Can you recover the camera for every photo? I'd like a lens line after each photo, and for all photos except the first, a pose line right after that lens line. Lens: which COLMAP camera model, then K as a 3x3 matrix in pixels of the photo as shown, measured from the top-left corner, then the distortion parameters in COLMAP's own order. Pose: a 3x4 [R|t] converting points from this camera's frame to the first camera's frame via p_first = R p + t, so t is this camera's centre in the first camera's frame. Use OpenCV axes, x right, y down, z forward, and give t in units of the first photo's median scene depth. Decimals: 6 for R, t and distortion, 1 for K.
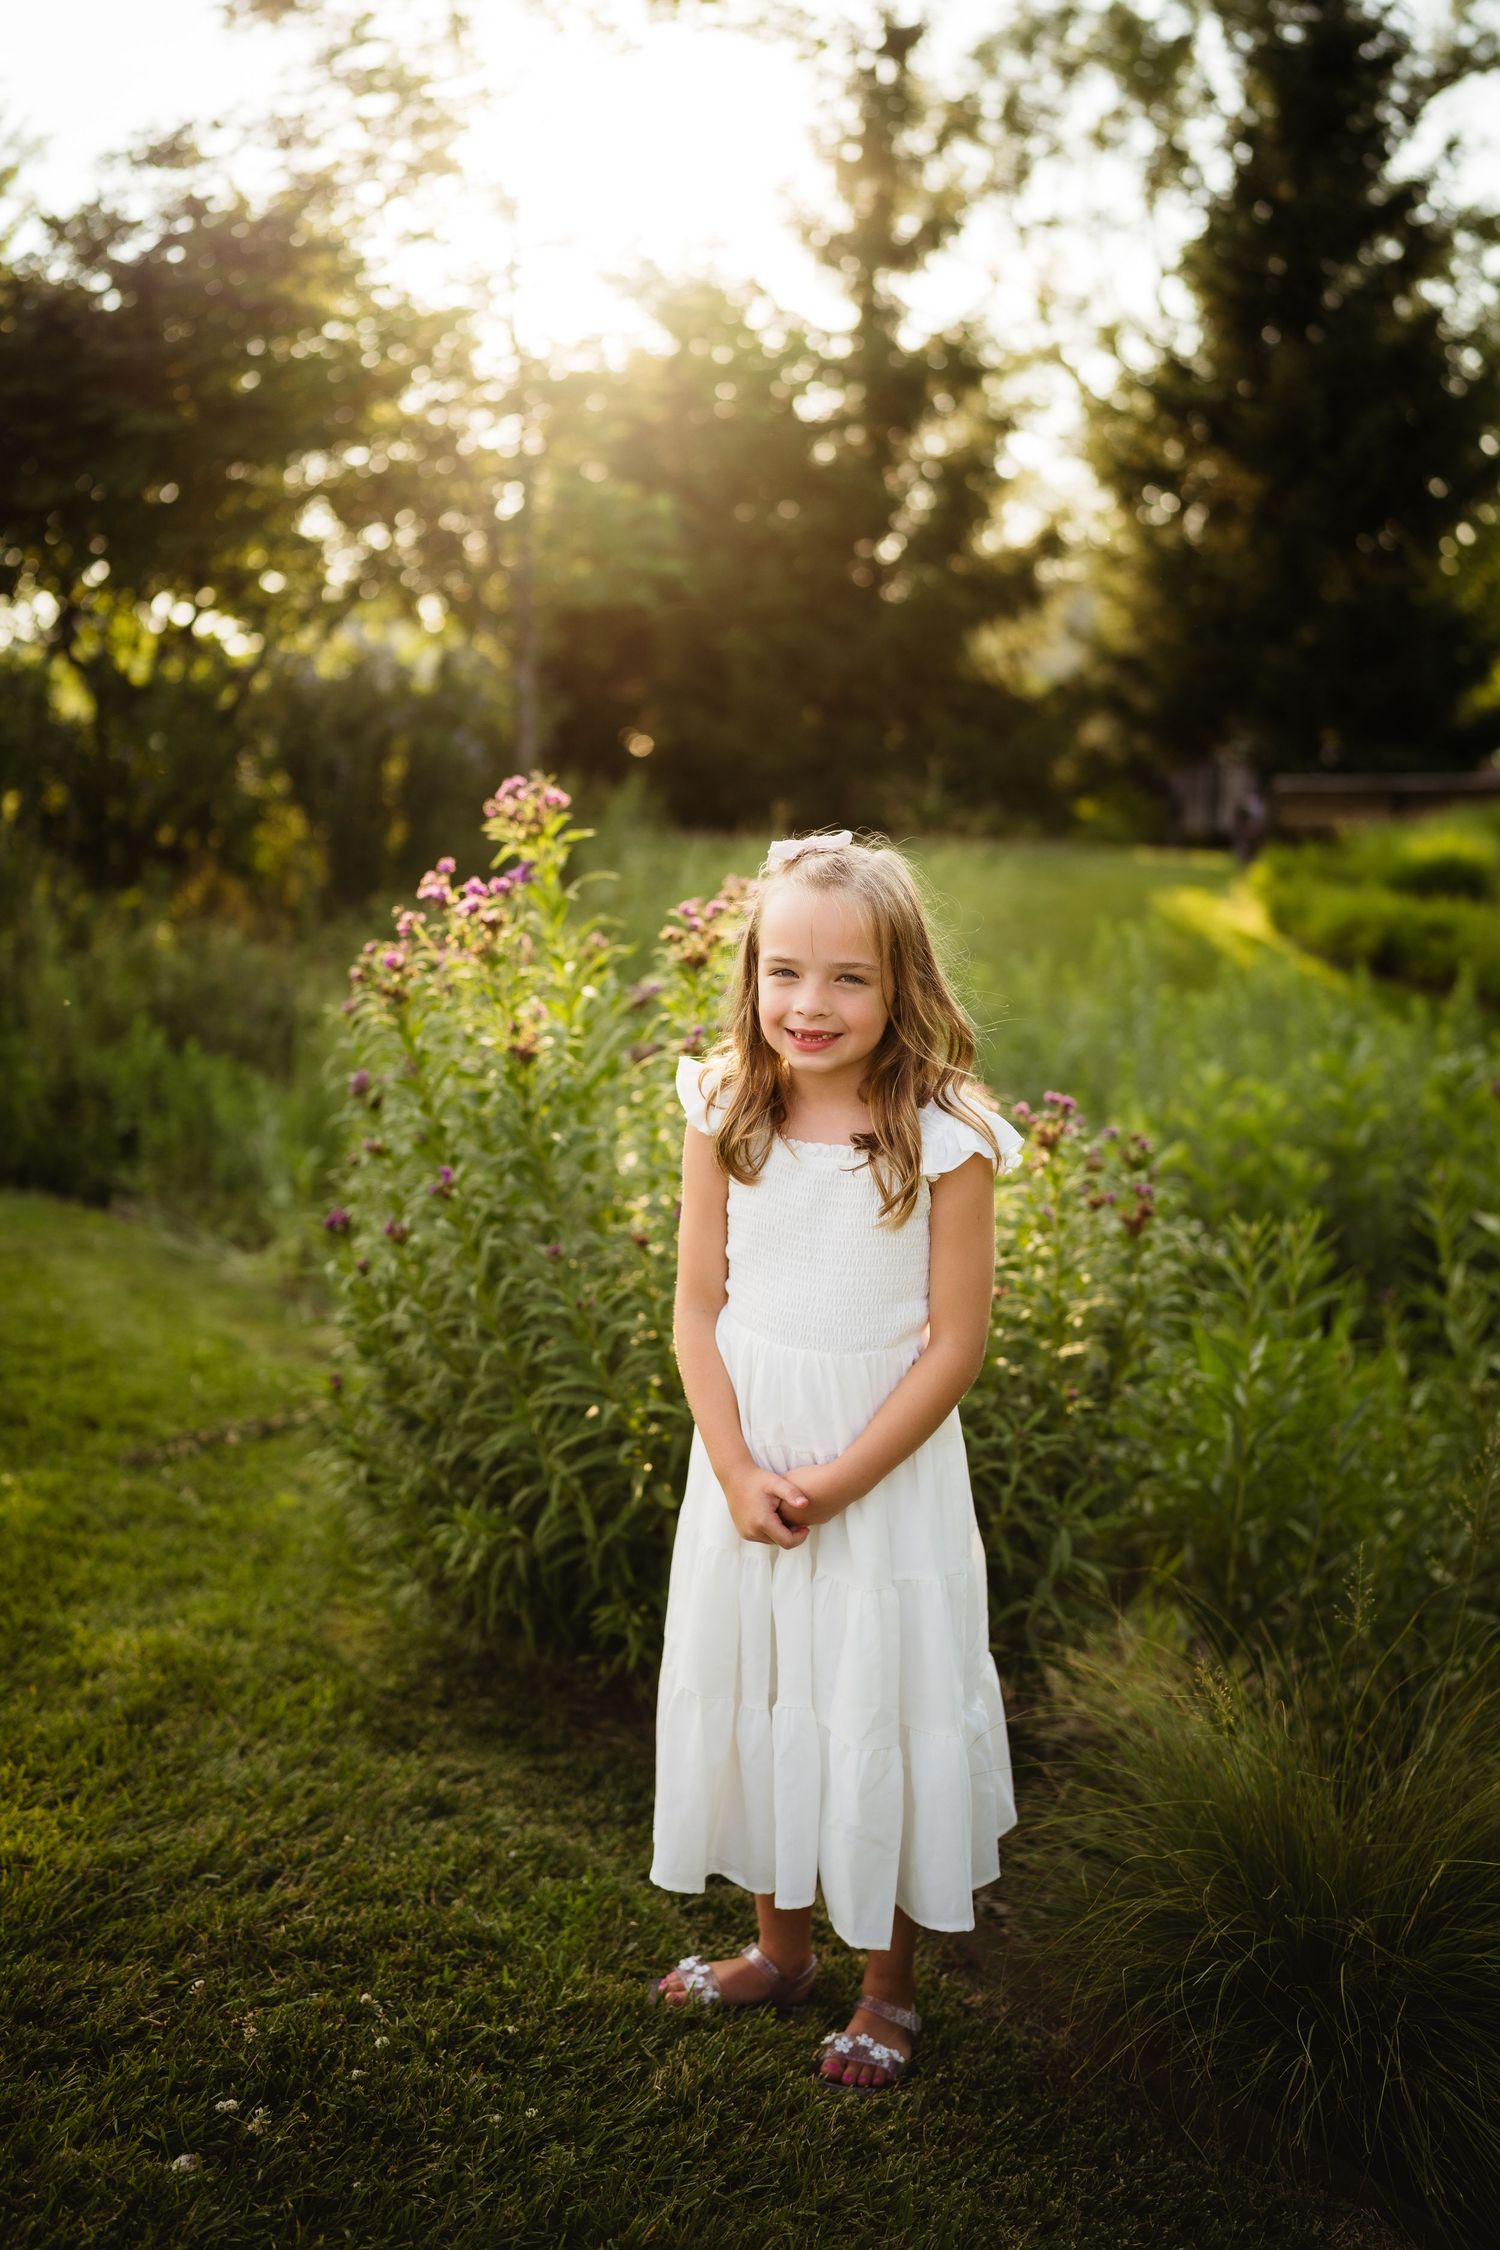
lens RADIAL K [[2306.9, 0, 750.0], [0, 2306.9, 1125.0], [0, 0, 1]] dist [0.009233, 0.363598]
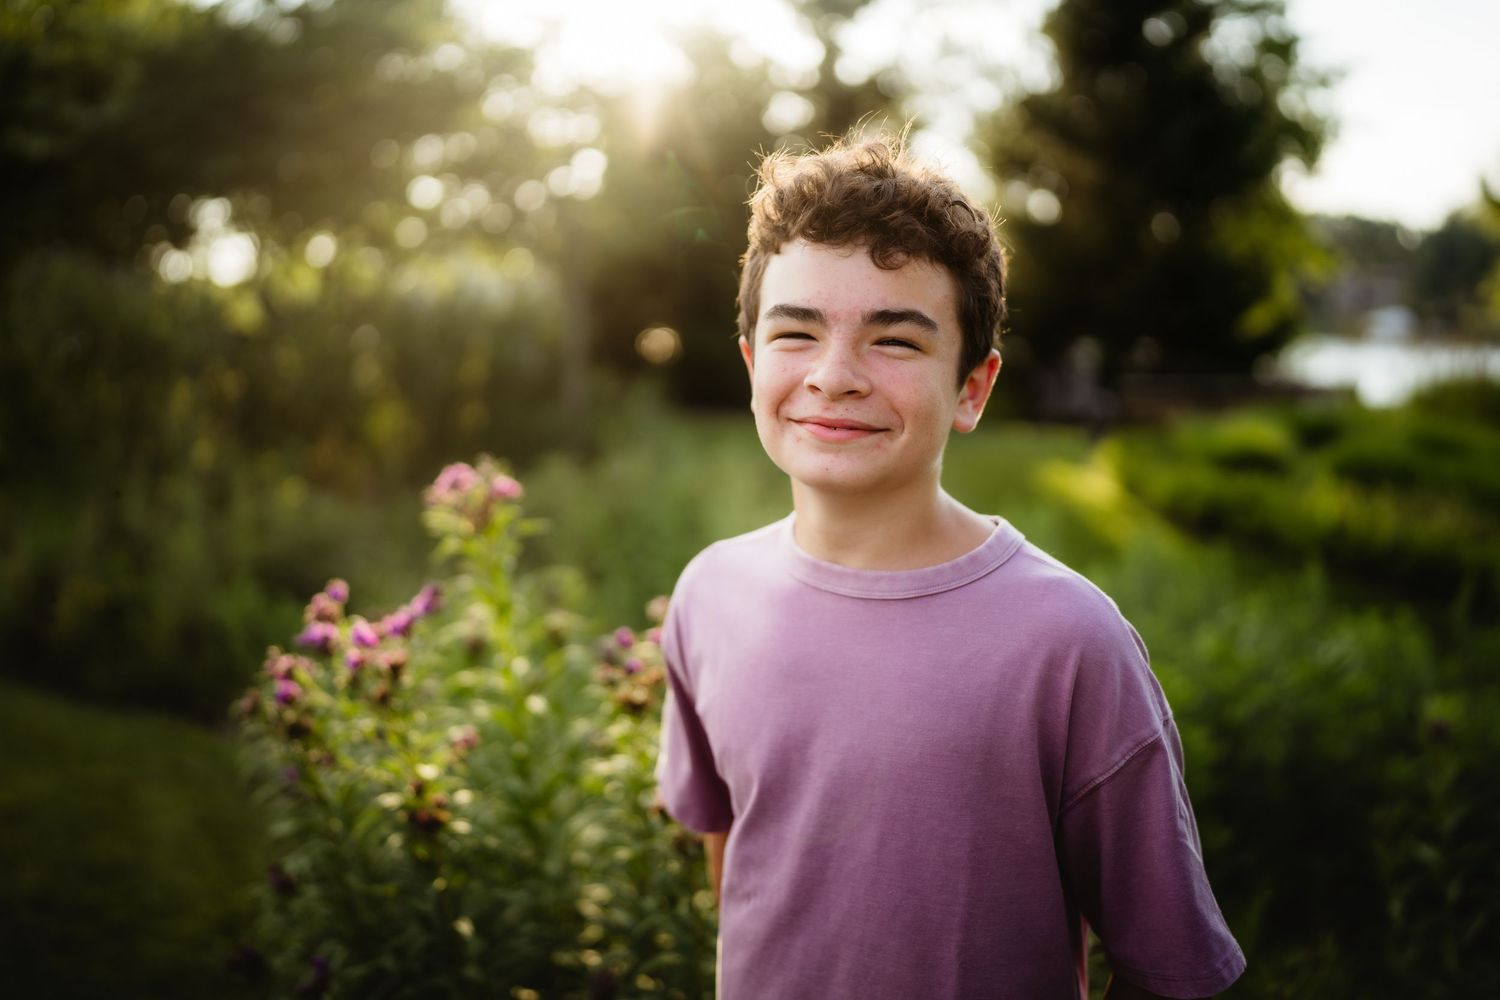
lens RADIAL K [[1529.4, 0, 750.0], [0, 1529.4, 500.0], [0, 0, 1]] dist [0.101527, 0.012487]
pose [[0.999894, 0.010994, 0.009551, 0.000041], [-0.010390, 0.998075, -0.061141, -0.023525], [-0.010205, 0.061035, 0.998083, 0.098631]]
